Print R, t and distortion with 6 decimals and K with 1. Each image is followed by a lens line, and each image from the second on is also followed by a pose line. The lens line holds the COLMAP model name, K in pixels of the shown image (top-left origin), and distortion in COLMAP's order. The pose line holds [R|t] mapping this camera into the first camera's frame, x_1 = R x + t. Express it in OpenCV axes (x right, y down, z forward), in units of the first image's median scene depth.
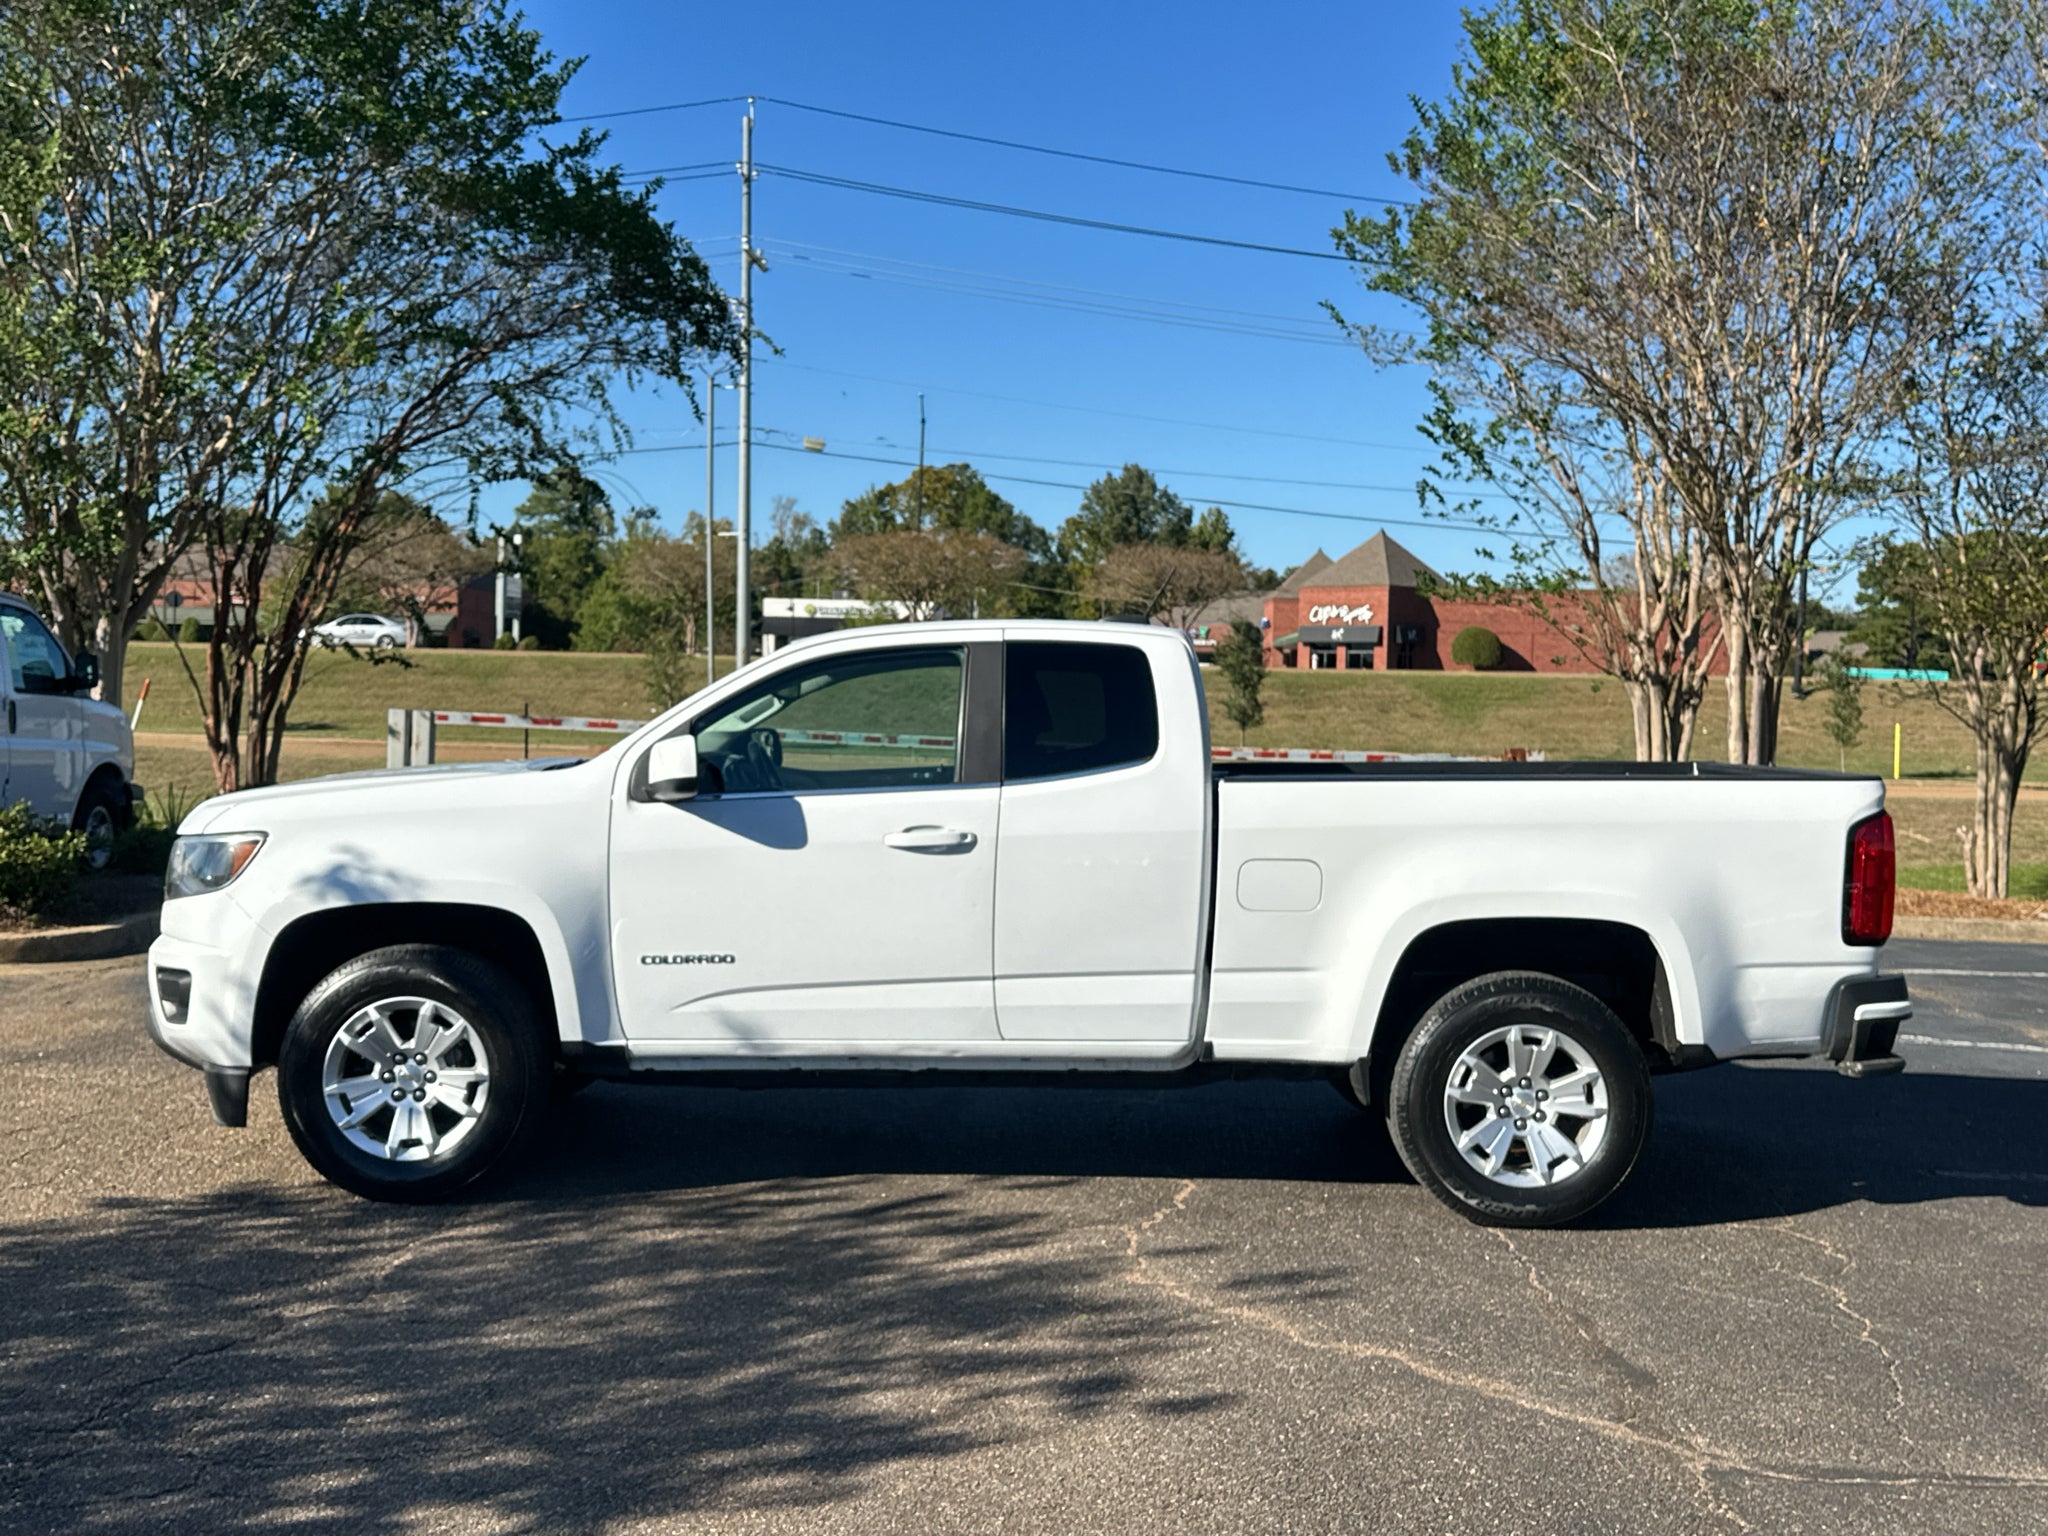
lens RADIAL K [[2238.6, 0, 1011.6], [0, 2238.6, 769.1], [0, 0, 1]] dist [0.052607, -0.011228]
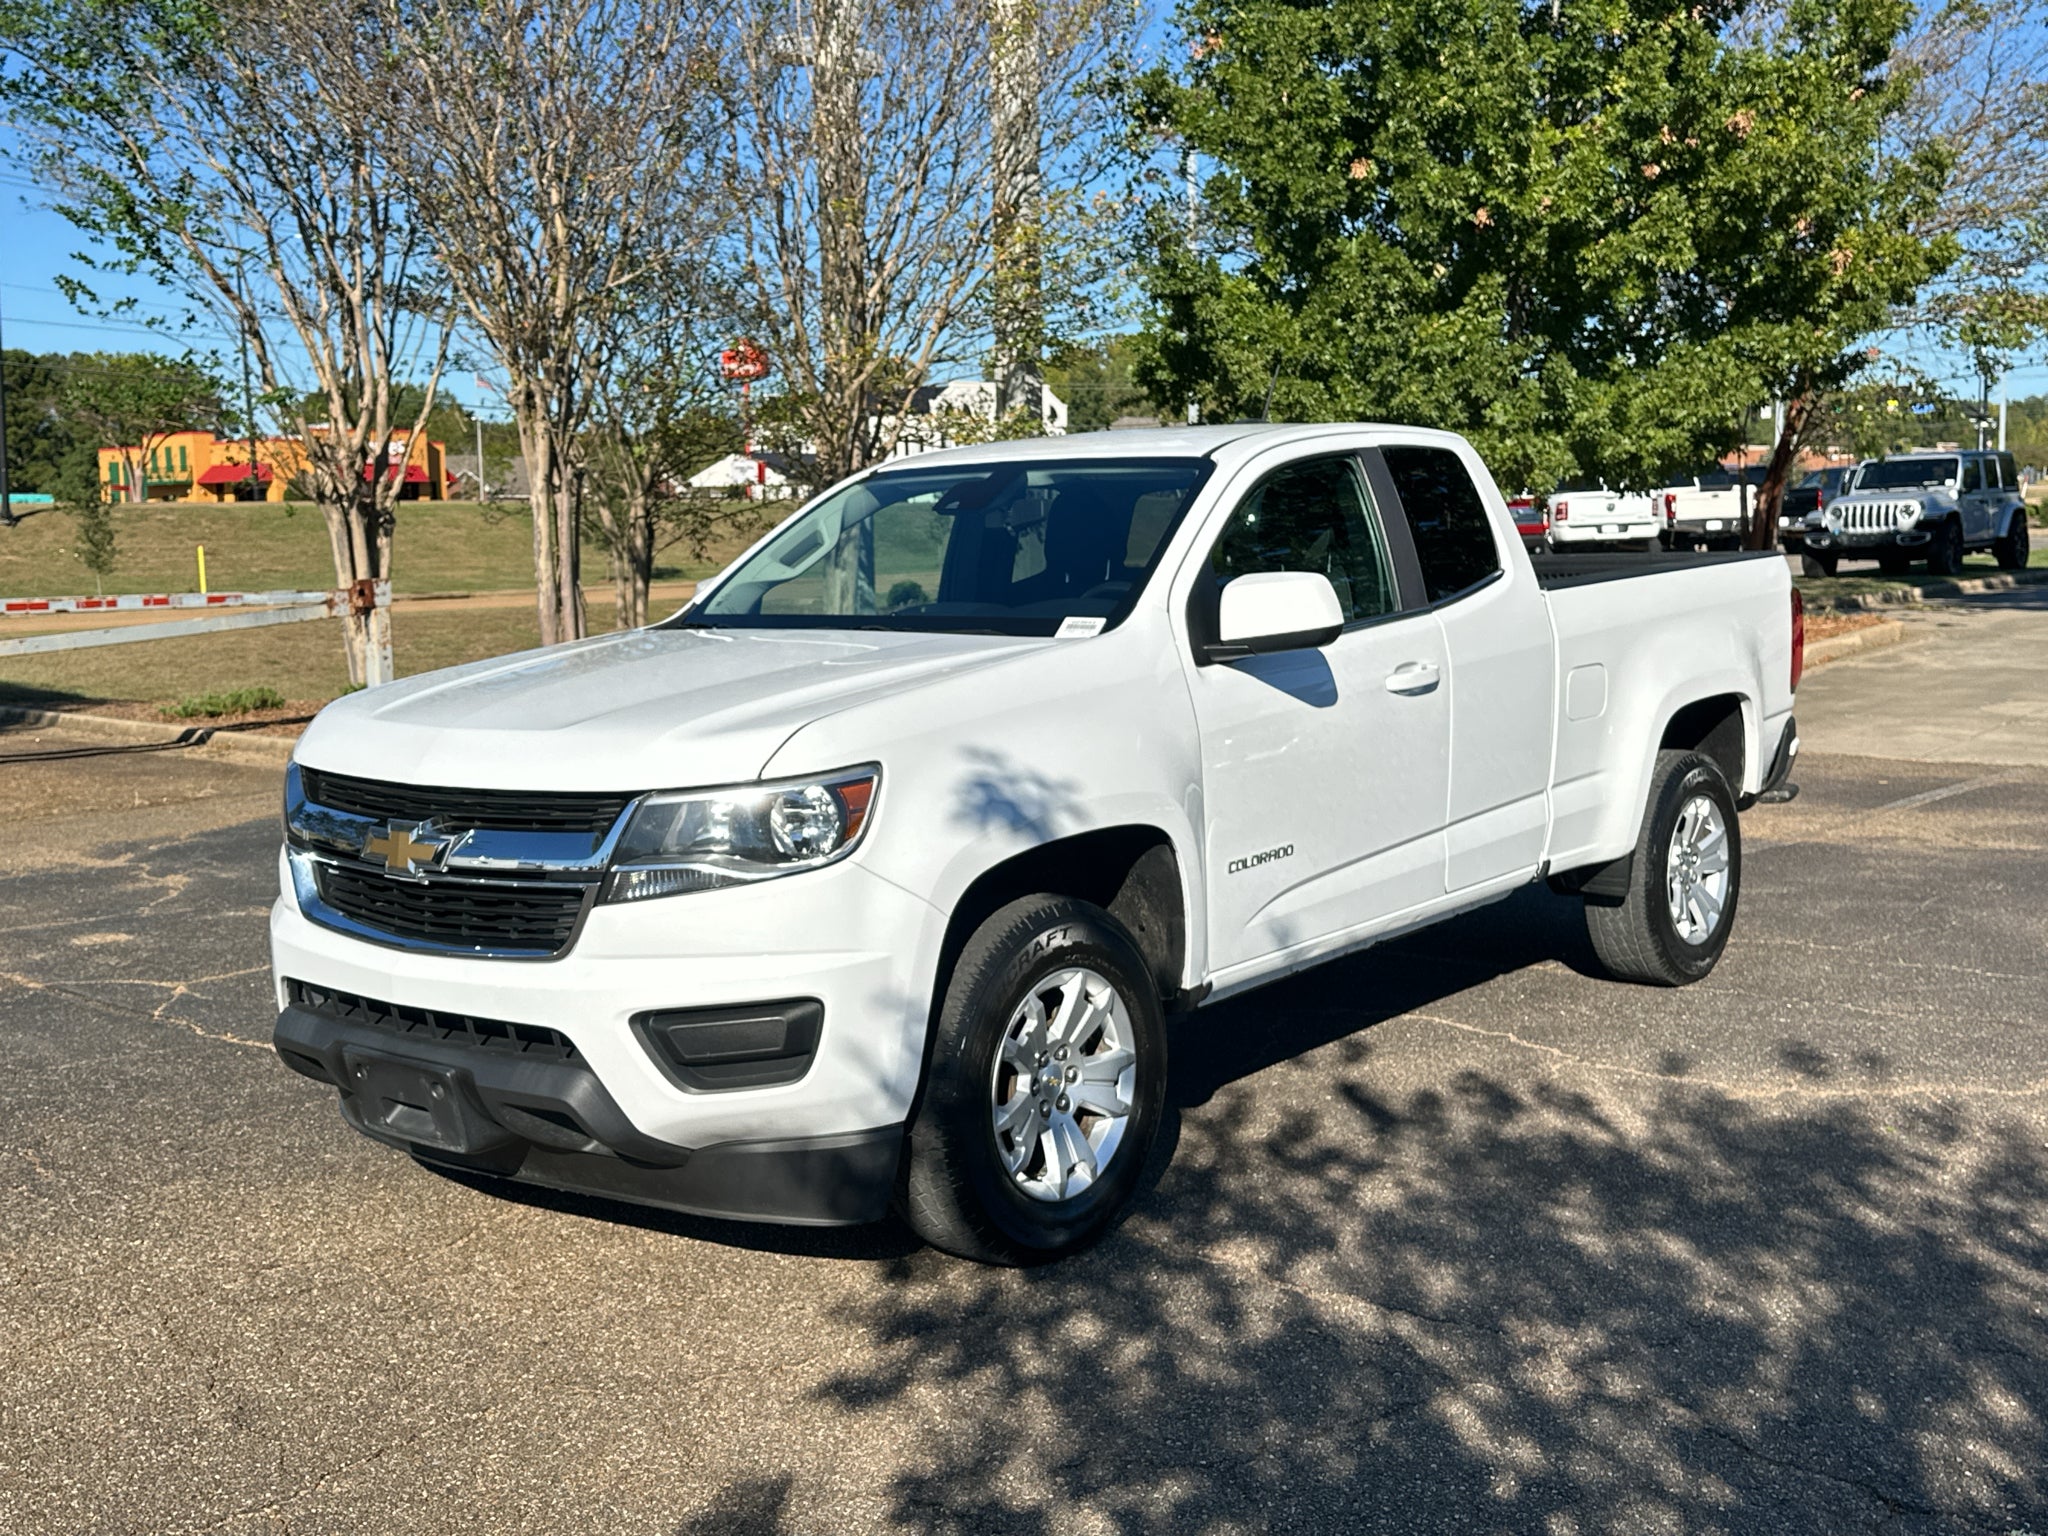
lens RADIAL K [[2238.6, 0, 1011.6], [0, 2238.6, 769.1], [0, 0, 1]] dist [0.052607, -0.011228]
pose [[0.635951, -0.119172, 0.762472, -0.308085], [0.059779, 0.992643, 0.105288, -0.013427], [-0.769410, -0.021378, 0.638397, 0.217310]]
